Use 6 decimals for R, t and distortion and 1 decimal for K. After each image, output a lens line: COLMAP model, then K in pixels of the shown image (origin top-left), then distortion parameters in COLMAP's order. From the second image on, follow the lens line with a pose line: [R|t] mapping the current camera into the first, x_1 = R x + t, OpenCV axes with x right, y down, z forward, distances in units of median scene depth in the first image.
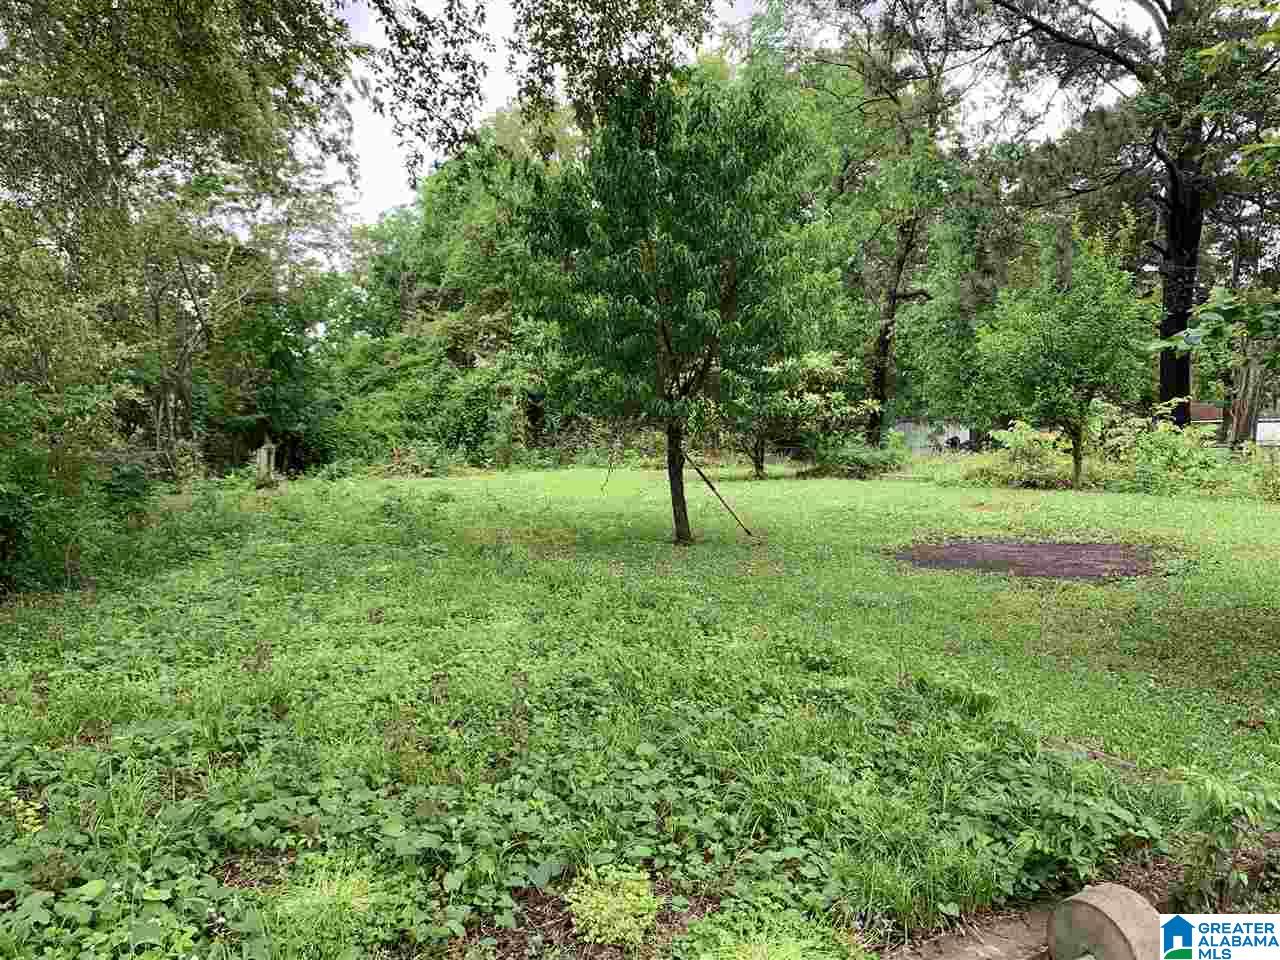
lens RADIAL K [[999.2, 0, 640.4], [0, 999.2, 476.4], [0, 0, 1]] dist [0.030356, -0.009694]
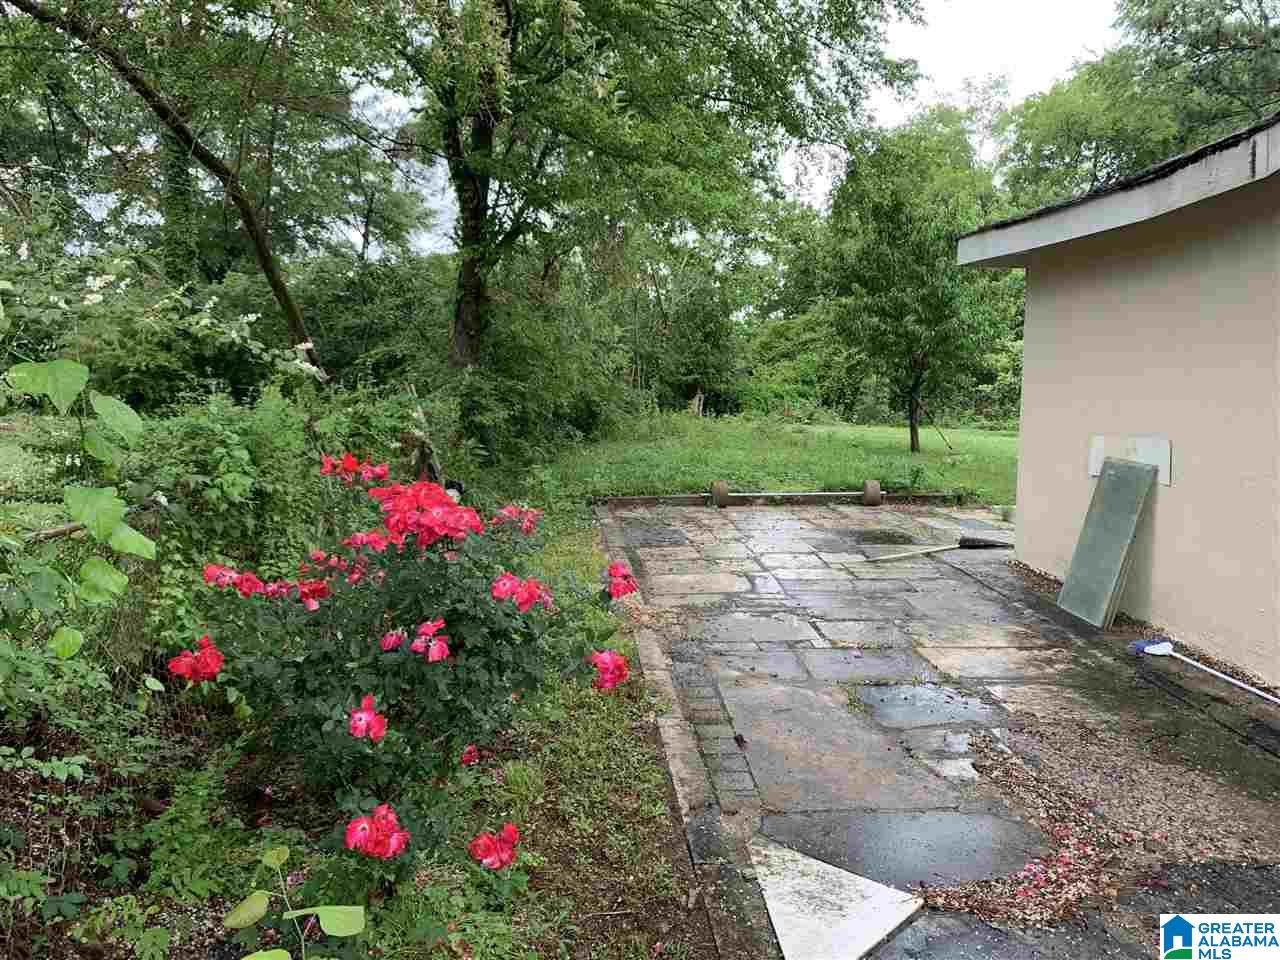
lens RADIAL K [[999.2, 0, 635.5], [0, 999.2, 482.9], [0, 0, 1]] dist [0.030356, -0.009694]
pose [[0.913090, 0.077386, -0.400348, 0.154310], [-0.063453, 0.996831, 0.047966, 0.034250], [0.402791, -0.018394, 0.915107, -0.421165]]
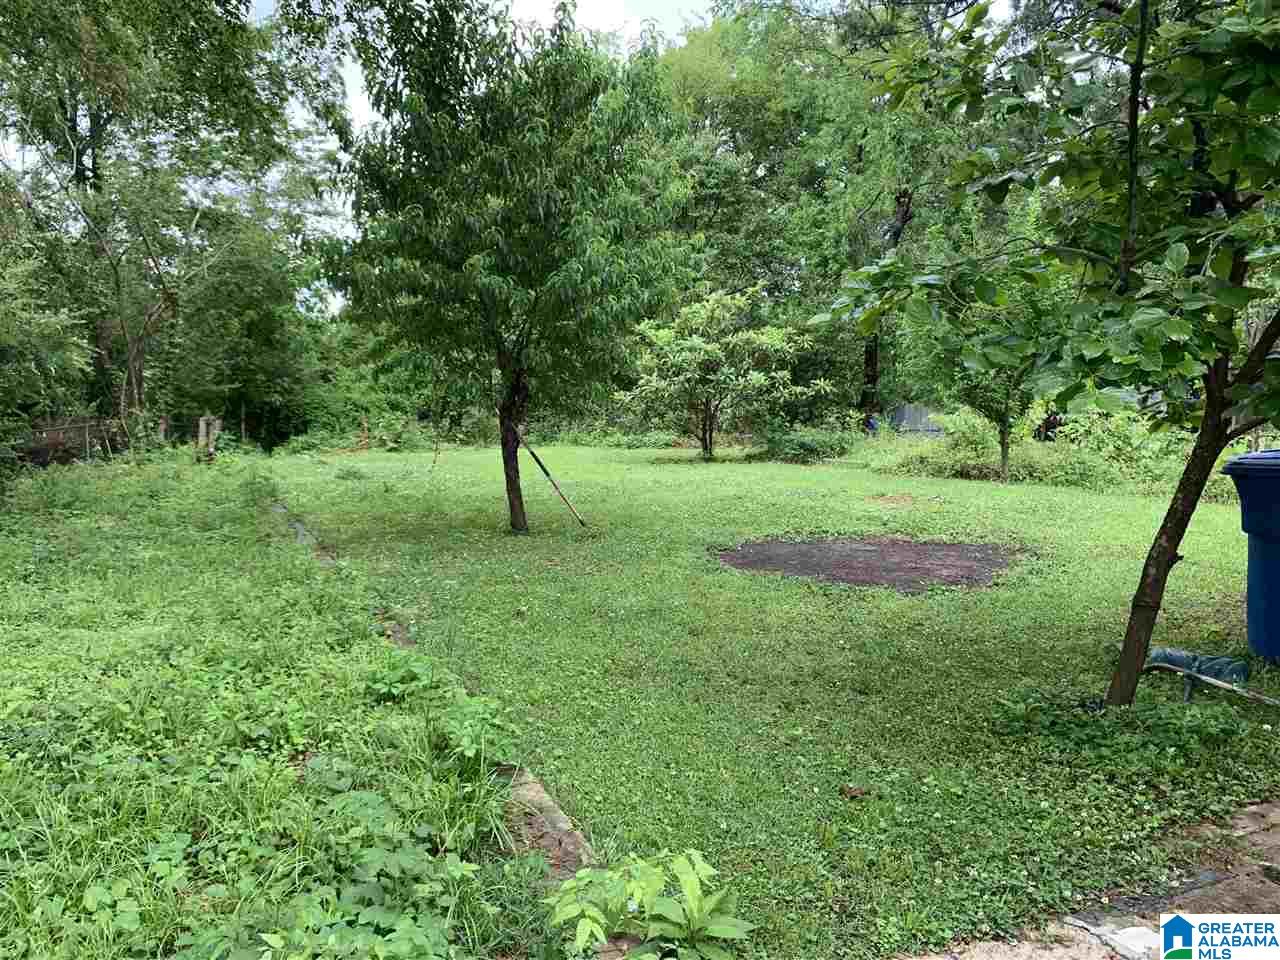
lens RADIAL K [[999.2, 0, 636.4], [0, 999.2, 489.9], [0, 0, 1]] dist [0.030356, -0.009694]
pose [[0.998052, 0.022105, -0.058337, 0.102940], [-0.019914, 0.999084, 0.037872, -0.004734], [0.059121, -0.036636, 0.997578, 0.043564]]
